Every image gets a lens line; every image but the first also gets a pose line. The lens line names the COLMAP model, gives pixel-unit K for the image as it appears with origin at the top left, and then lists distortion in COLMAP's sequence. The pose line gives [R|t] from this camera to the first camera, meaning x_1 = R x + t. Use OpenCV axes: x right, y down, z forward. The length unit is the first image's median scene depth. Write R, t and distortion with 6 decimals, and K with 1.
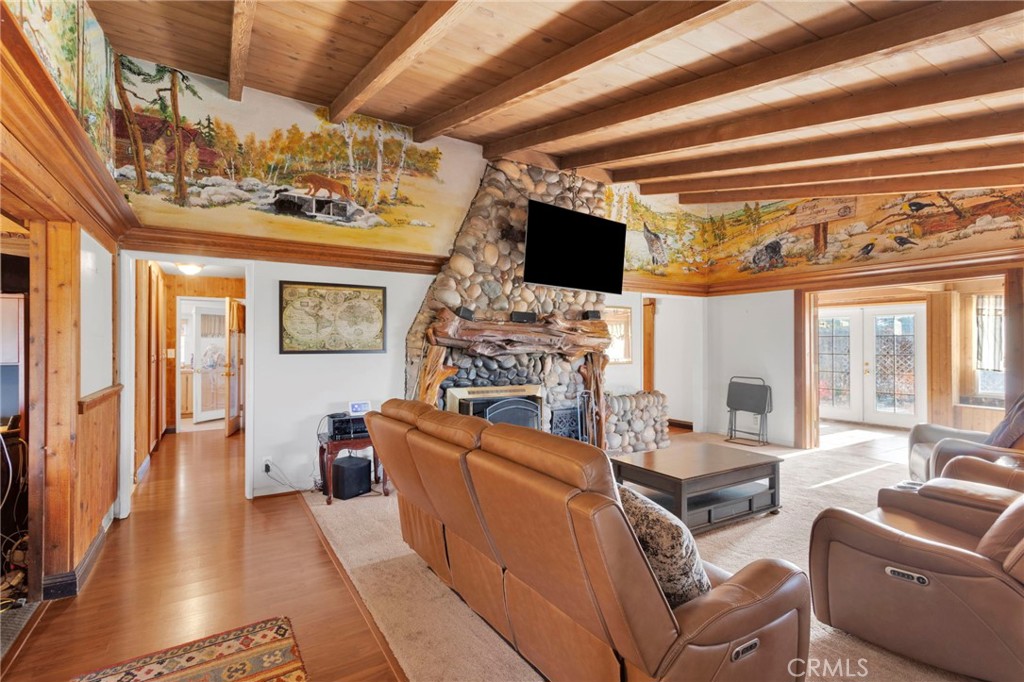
lens RADIAL K [[489.8, 0, 508.0], [0, 489.8, 339.8], [0, 0, 1]] dist [0.001614, 0.003412]
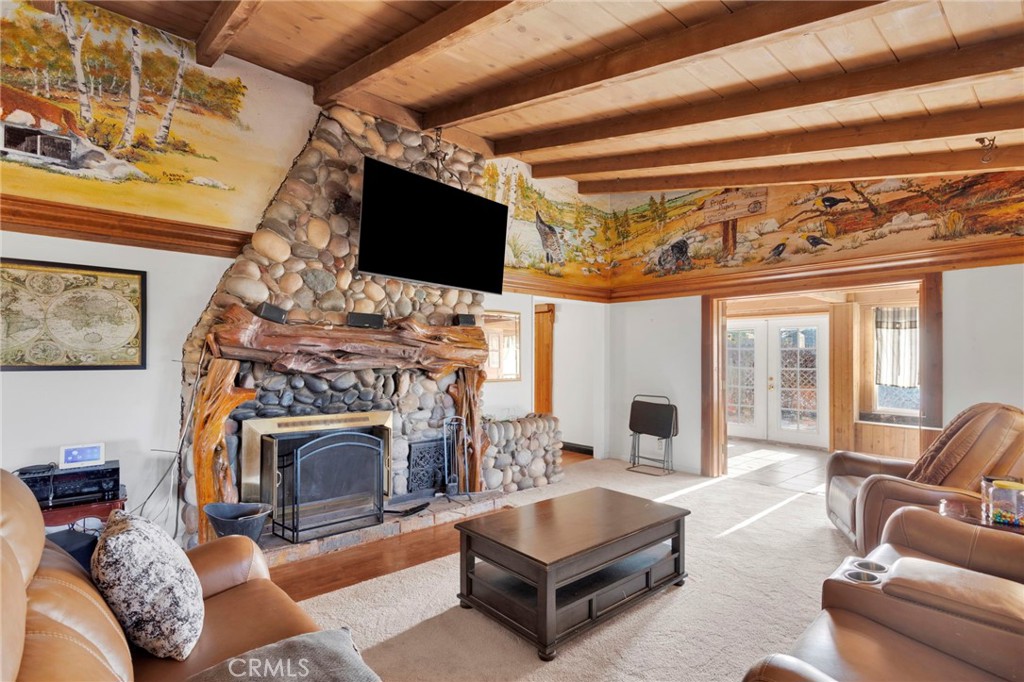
lens RADIAL K [[489.8, 0, 515.5], [0, 489.8, 350.9], [0, 0, 1]] dist [0.001614, 0.003412]
pose [[0.985438, 0.005544, 0.169942, 0.124094], [-0.005291, 0.999984, -0.001944, 0.000262], [-0.169950, 0.001017, 0.985452, 0.223115]]
